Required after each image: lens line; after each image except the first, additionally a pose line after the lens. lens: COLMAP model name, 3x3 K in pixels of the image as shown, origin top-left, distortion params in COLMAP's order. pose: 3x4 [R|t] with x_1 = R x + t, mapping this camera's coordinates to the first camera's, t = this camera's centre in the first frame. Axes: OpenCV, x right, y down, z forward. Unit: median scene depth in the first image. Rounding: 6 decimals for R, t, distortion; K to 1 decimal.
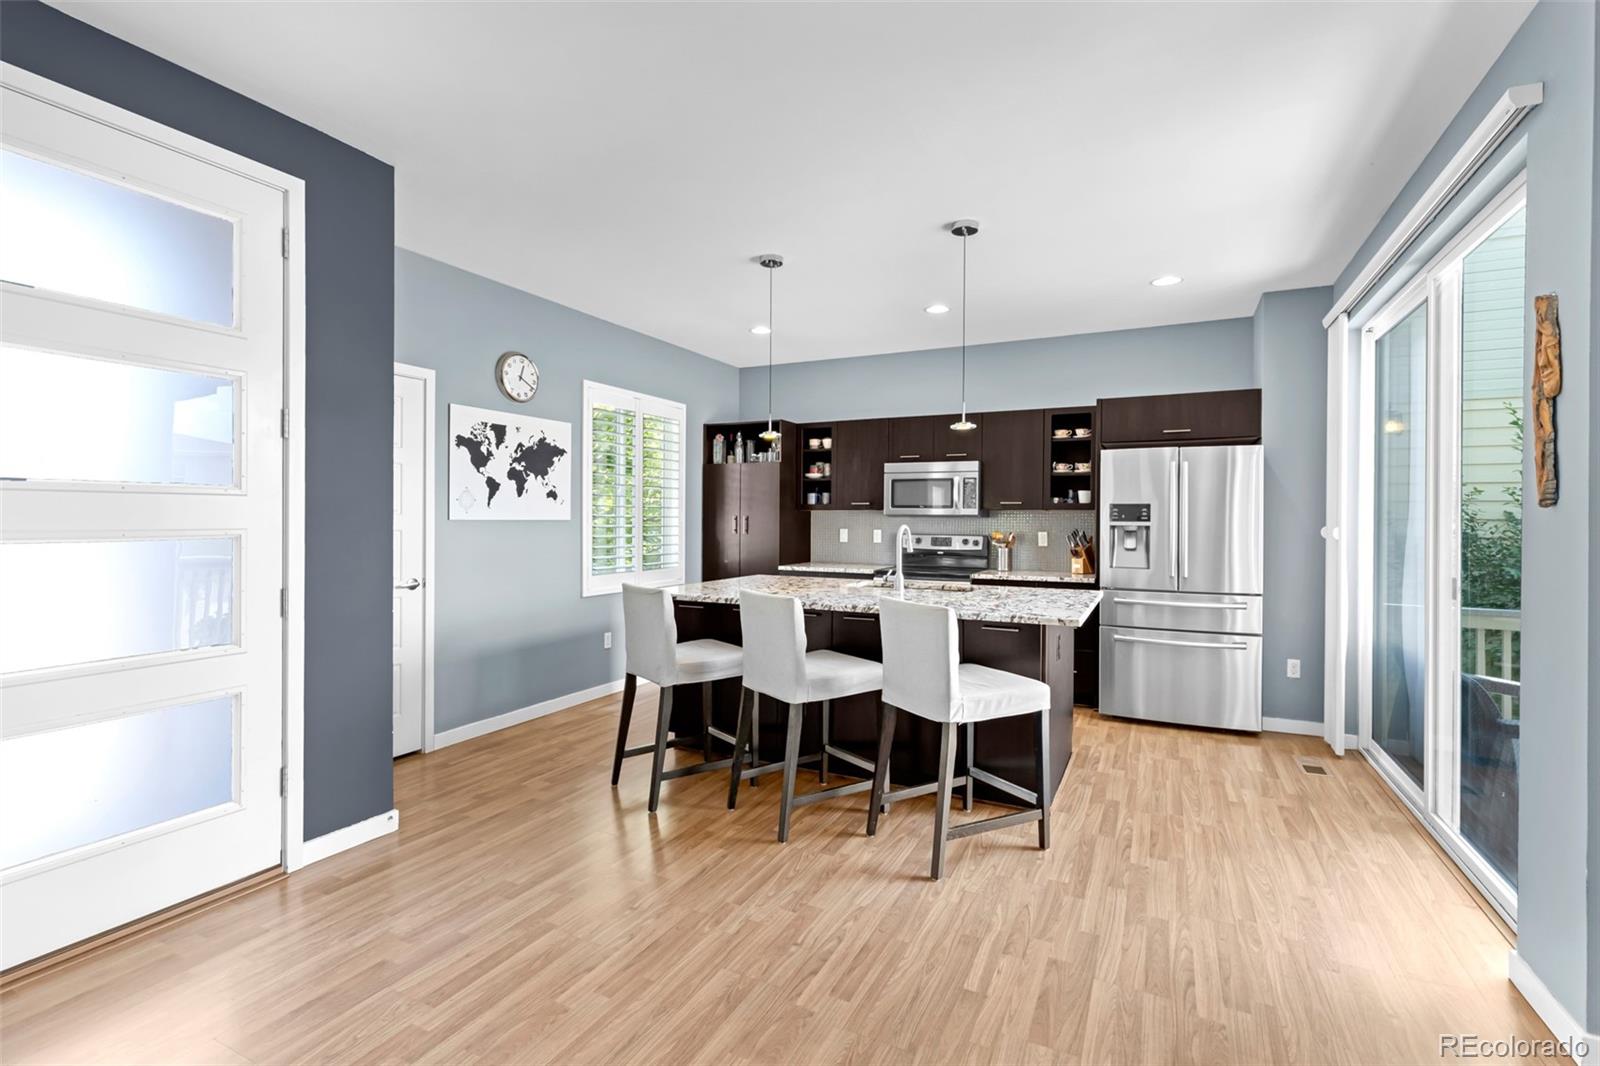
lens RADIAL K [[734.2, 0, 792.0], [0, 734.2, 522.9], [0, 0, 1]] dist [0.002451, 0.000452]
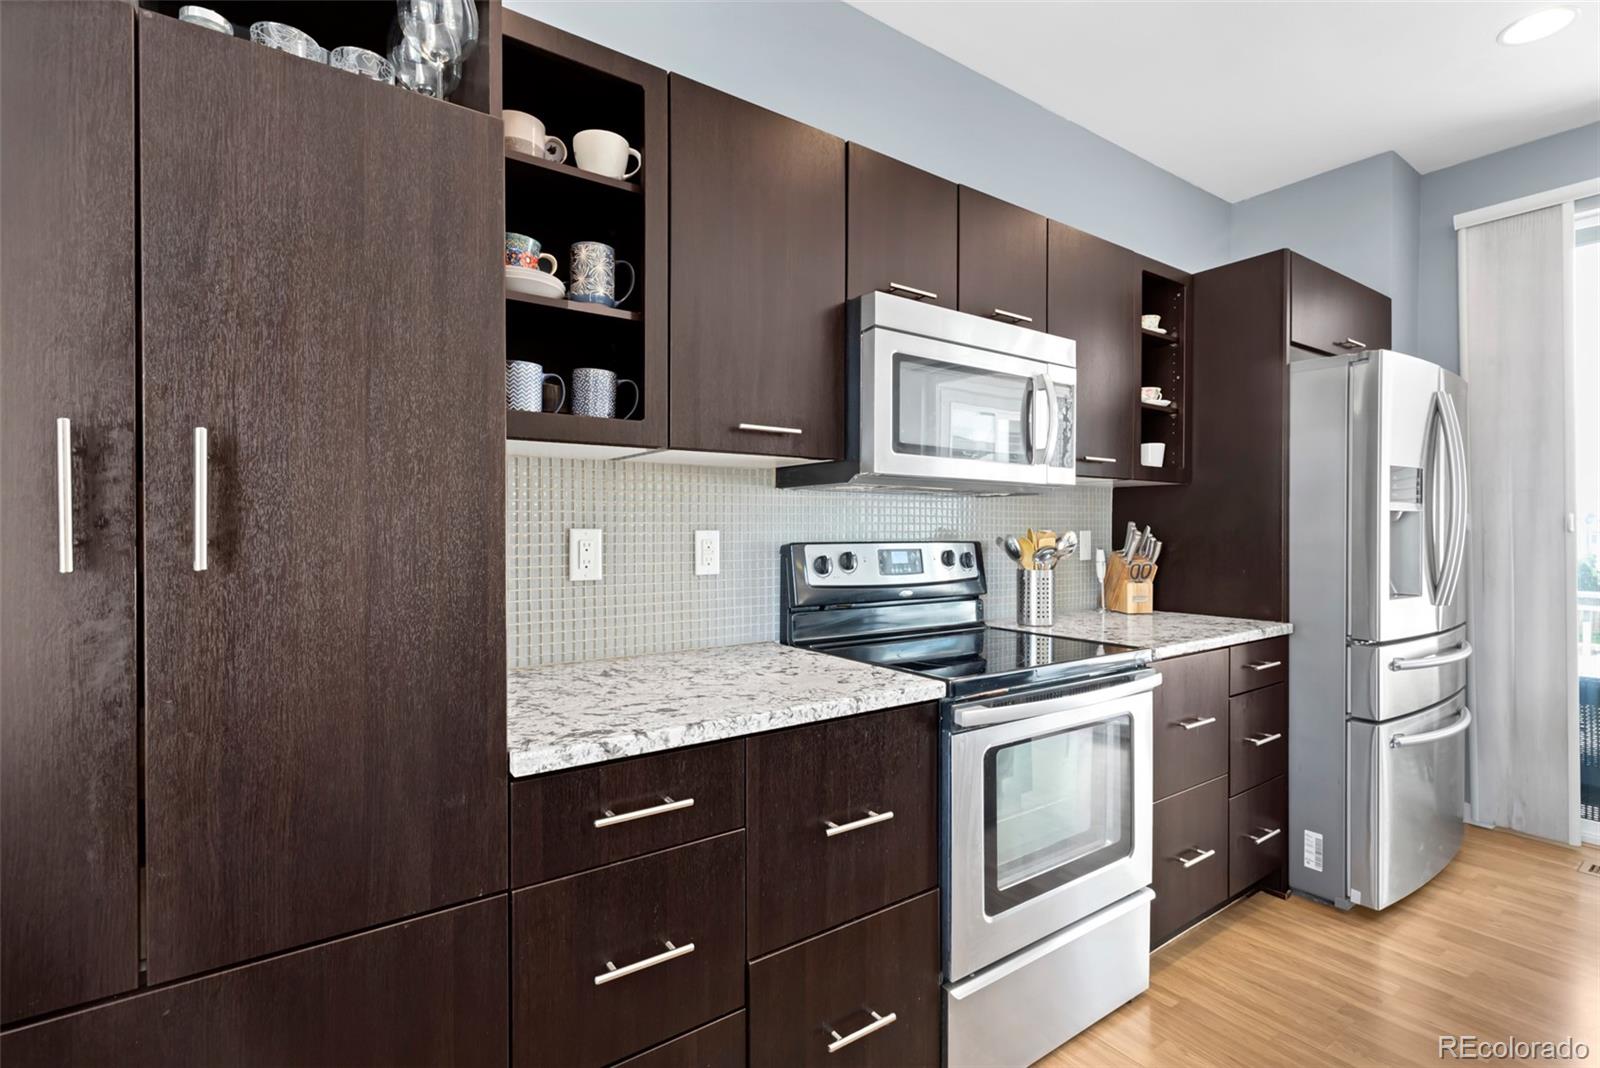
lens RADIAL K [[748.7, 0, 807.8], [0, 748.7, 531.2], [0, 0, 1]] dist [0.002291, 0.000167]
pose [[0.461762, -0.009420, 0.886954, -0.172650], [0.009031, 0.999942, 0.005918, 0.010969], [-0.886958, 0.005277, 0.461820, 1.102428]]
